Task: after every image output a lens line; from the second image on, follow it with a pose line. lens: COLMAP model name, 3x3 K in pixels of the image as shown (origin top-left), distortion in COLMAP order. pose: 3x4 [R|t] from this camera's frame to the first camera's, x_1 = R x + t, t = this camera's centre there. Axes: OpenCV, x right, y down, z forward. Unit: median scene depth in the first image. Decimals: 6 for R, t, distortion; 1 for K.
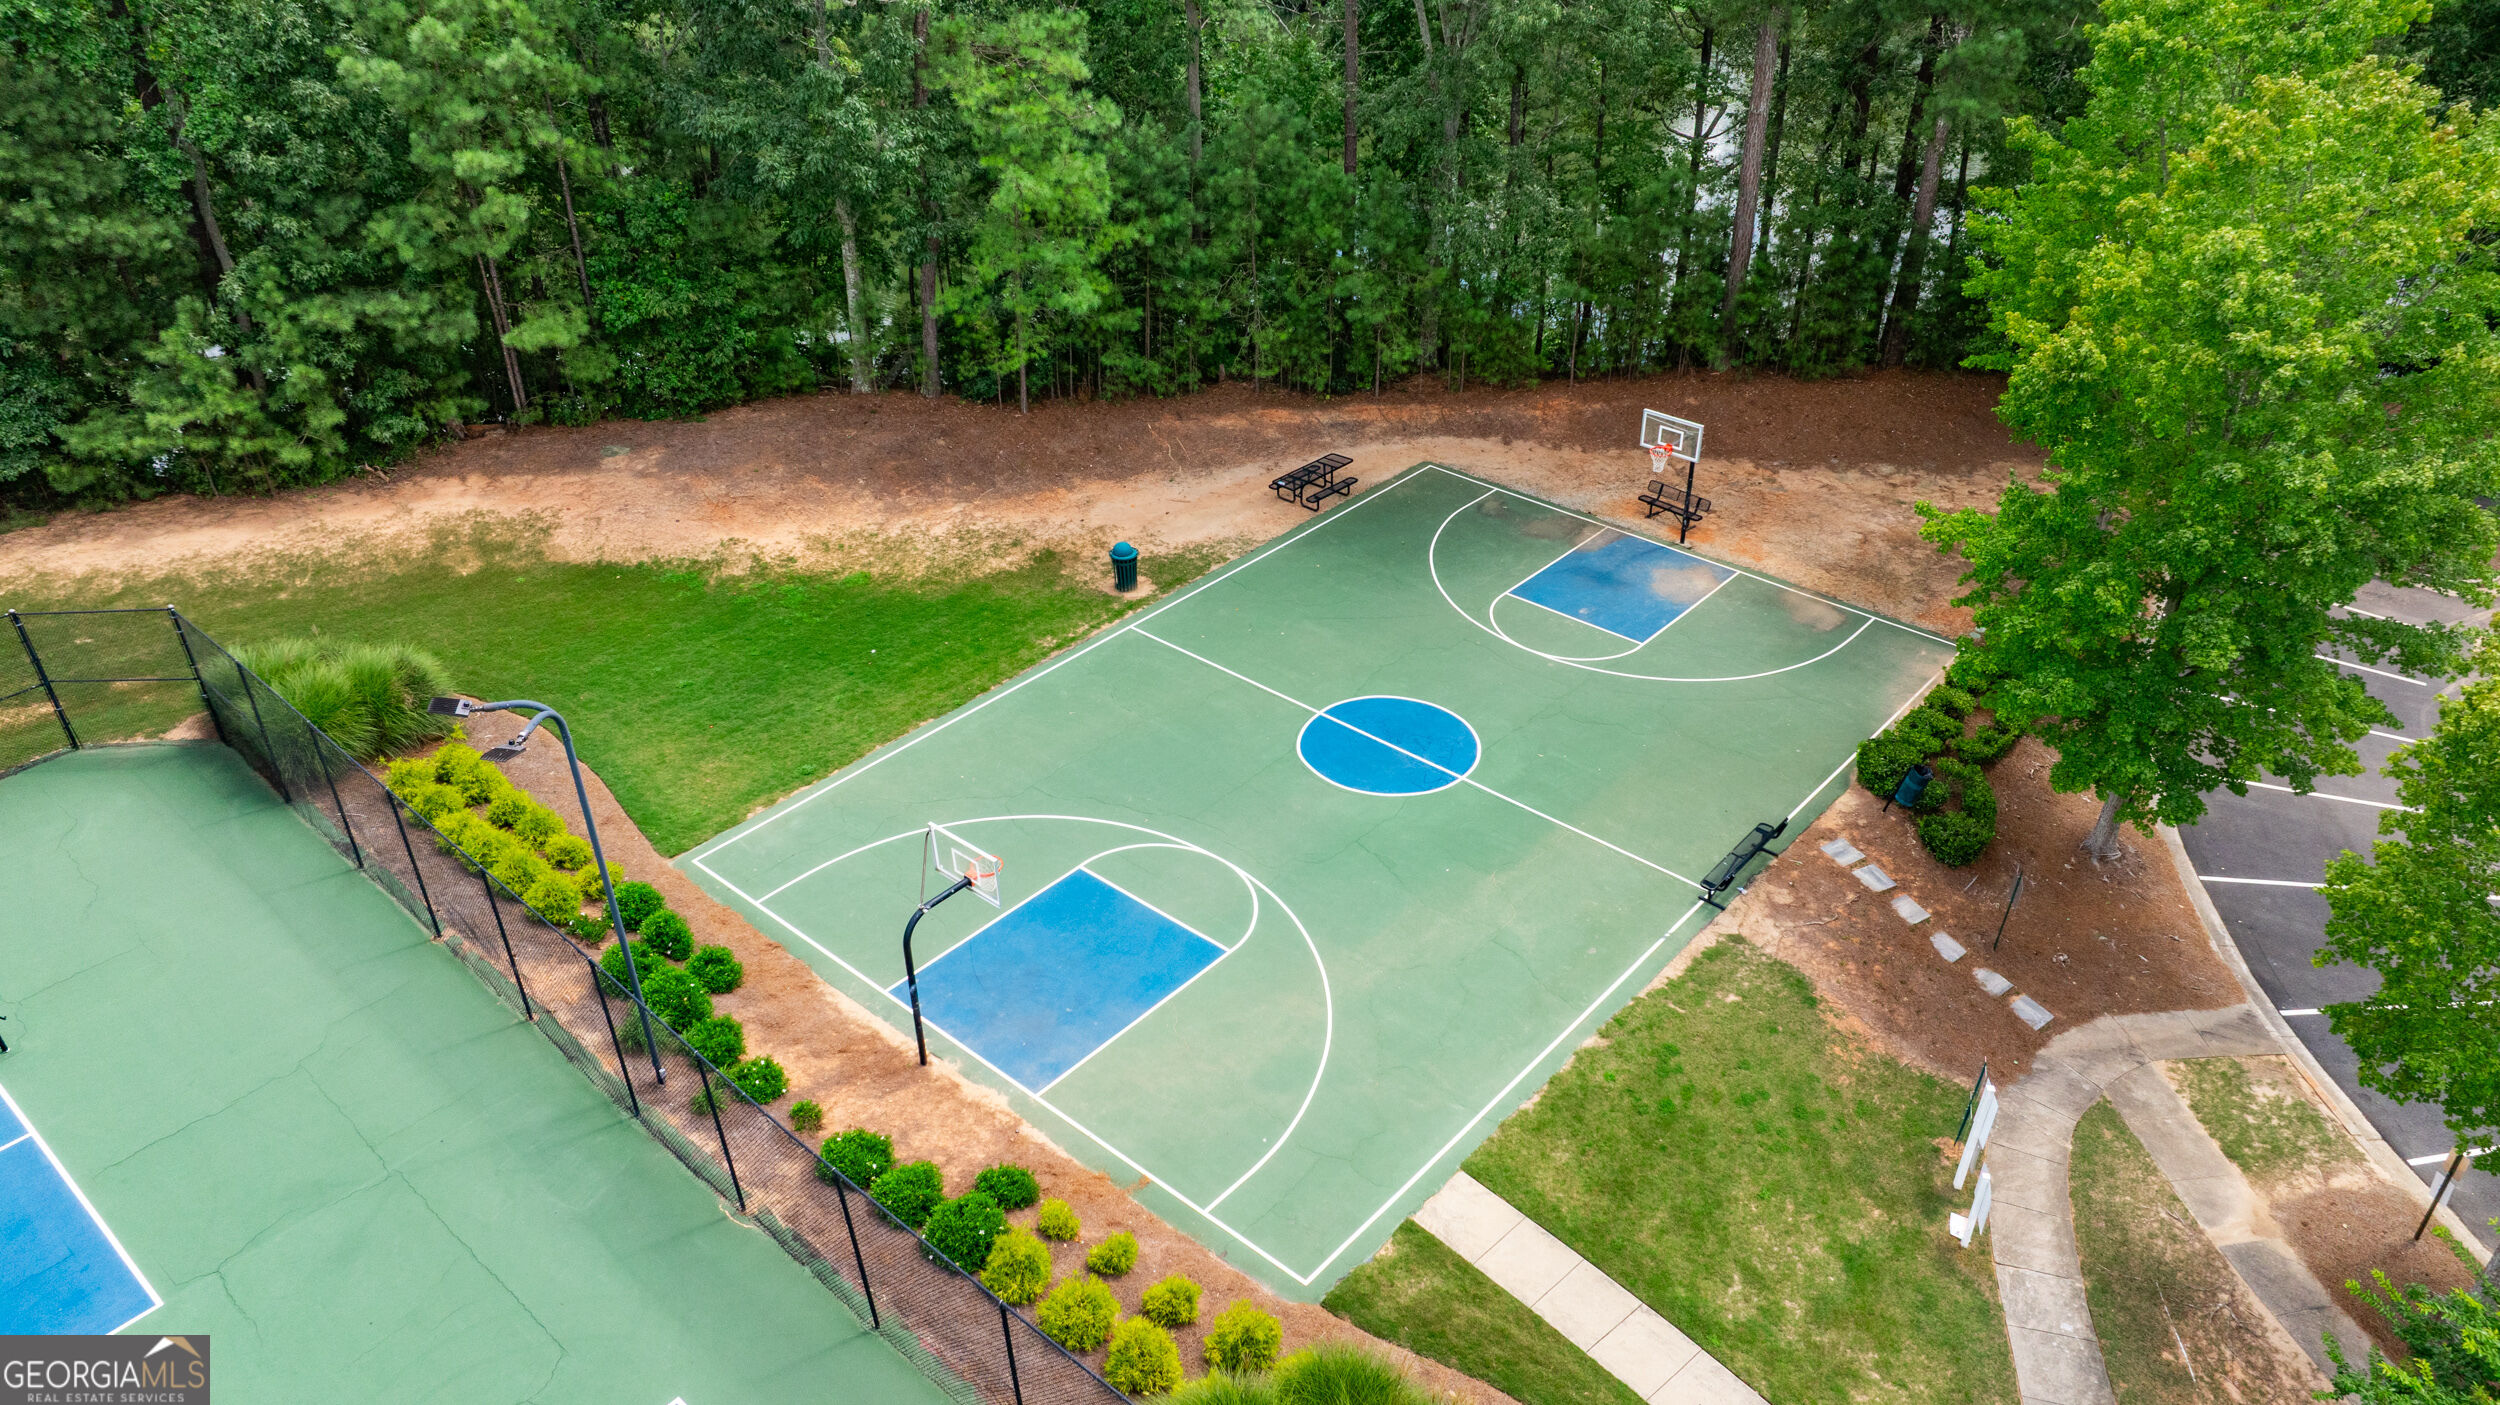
lens RADIAL K [[1782.2, 0, 1250.0], [0, 1782.2, 702.5], [0, 0, 1]] dist [-0.009826, -0.002931]
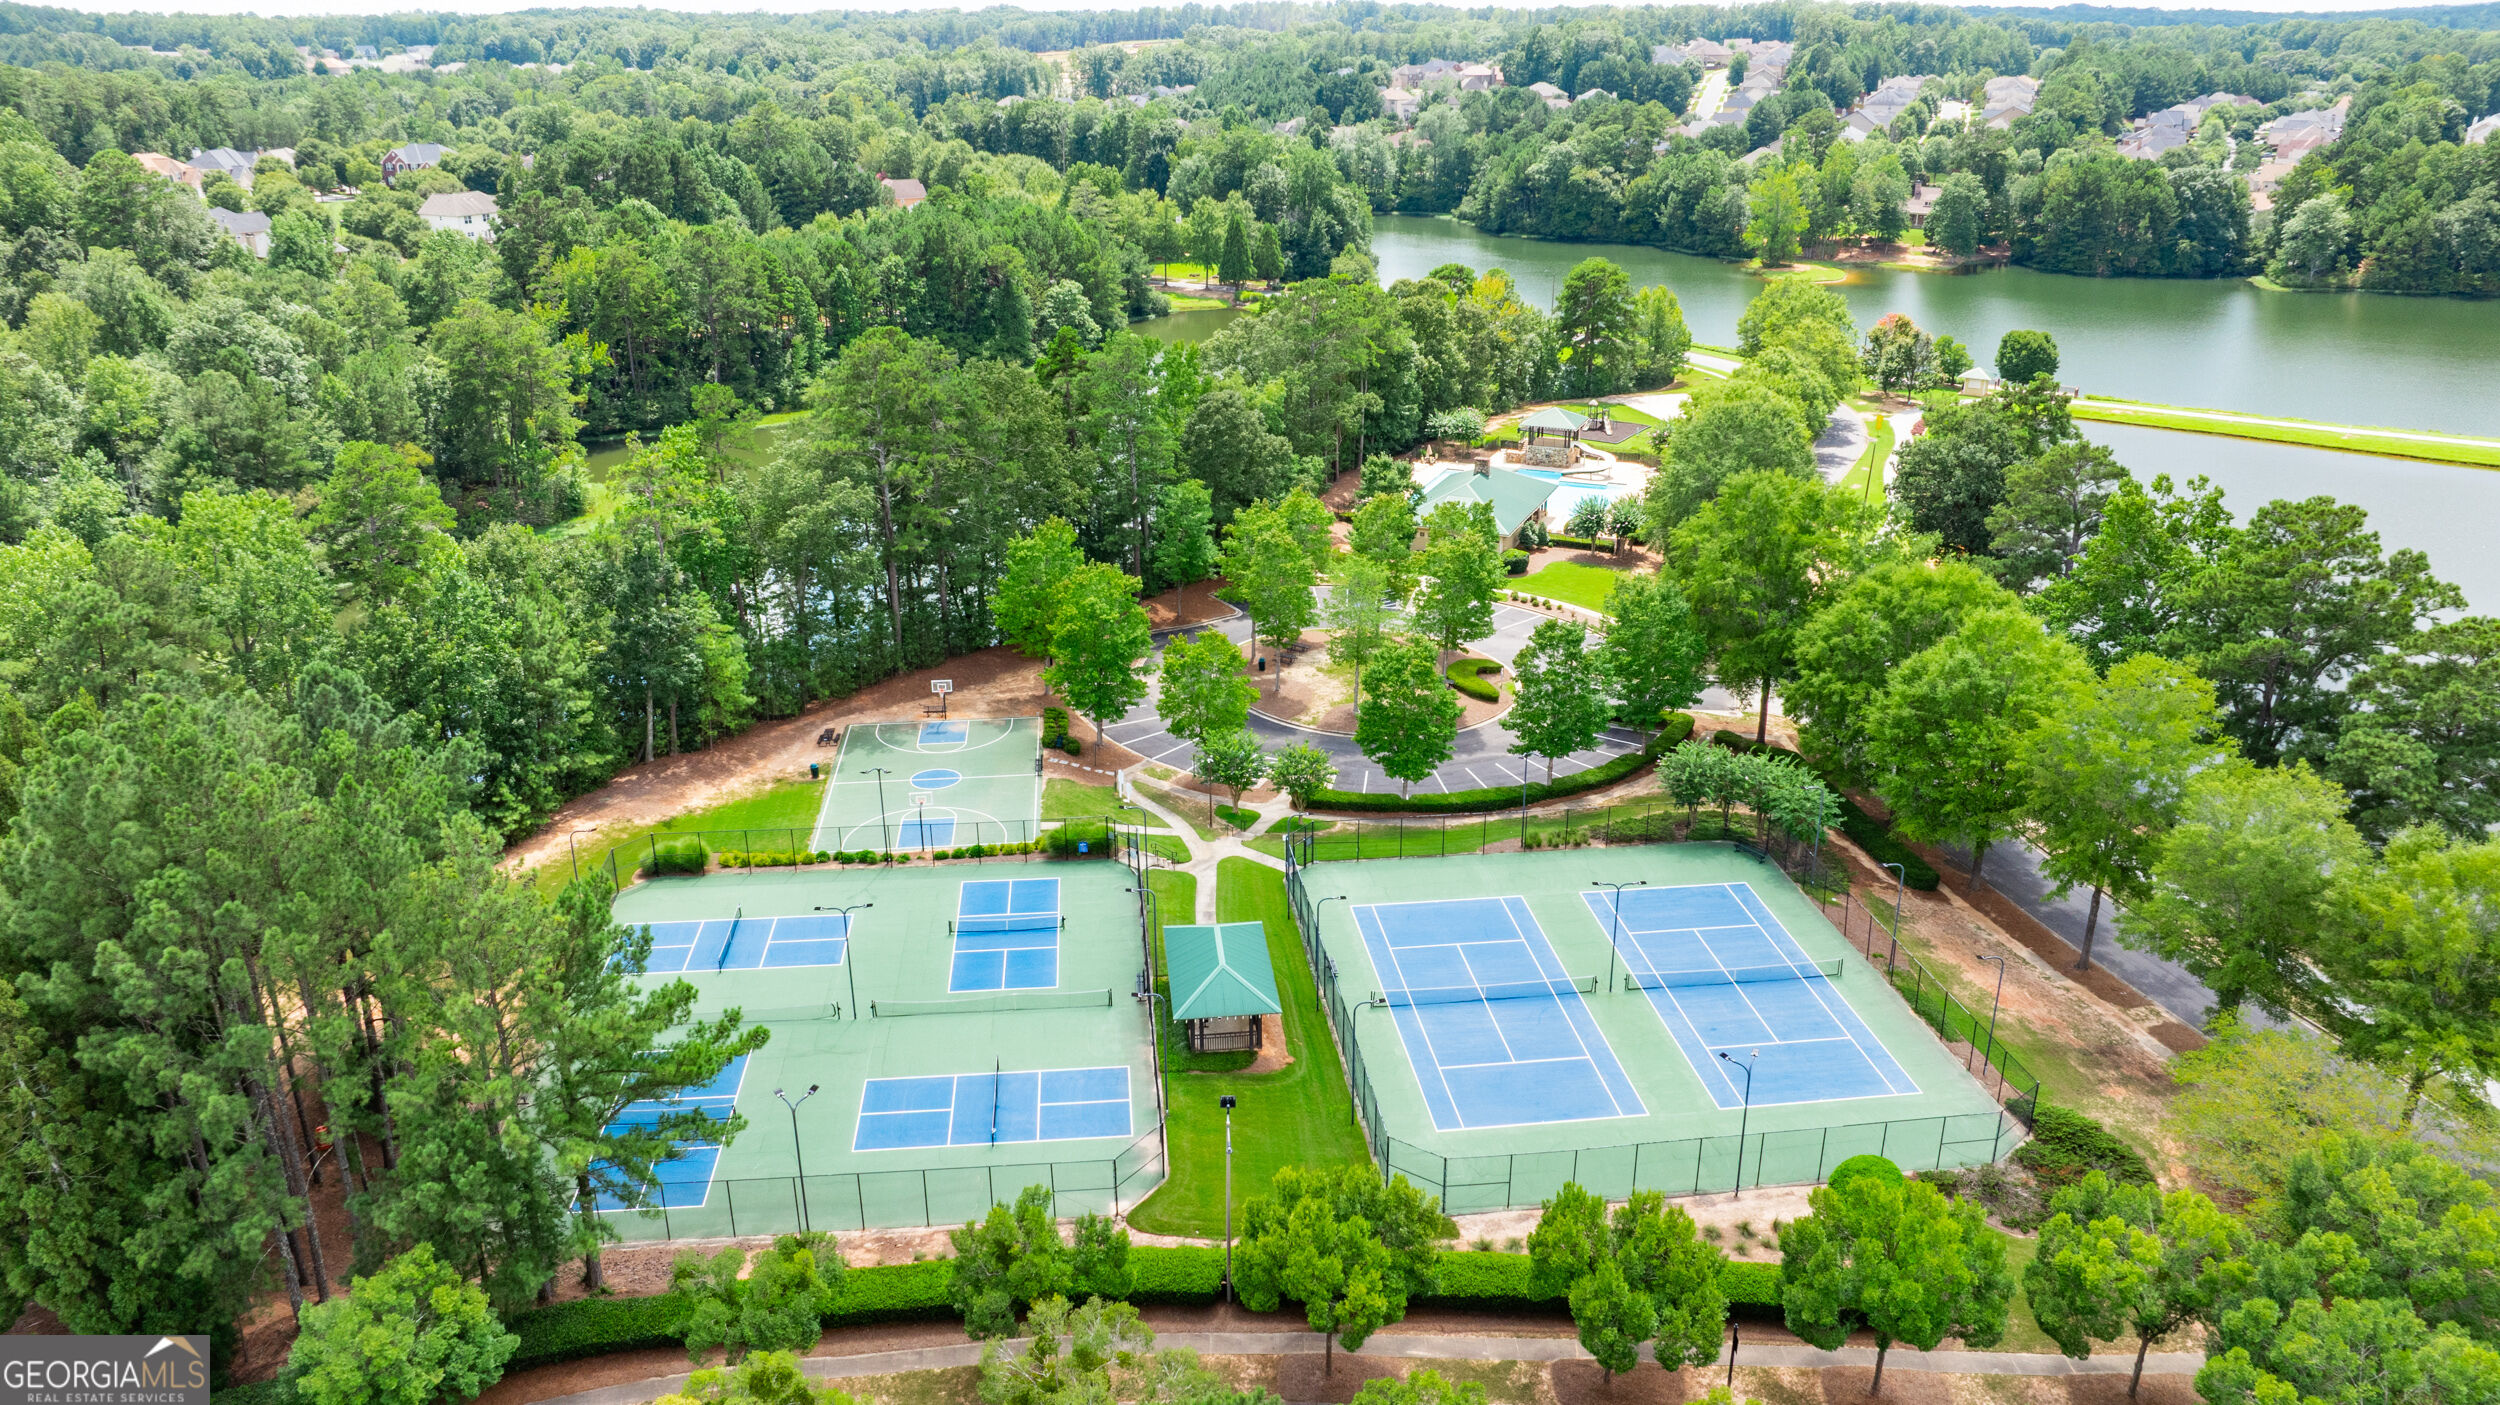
lens RADIAL K [[1782.2, 0, 1250.0], [0, 1782.2, 702.5], [0, 0, 1]] dist [-0.009826, -0.002931]
pose [[0.671320, -0.242163, 0.700490, -2.265639], [0.392689, 0.917773, -0.059058, 0.395962], [-0.628589, 0.314721, 0.711214, -2.290240]]
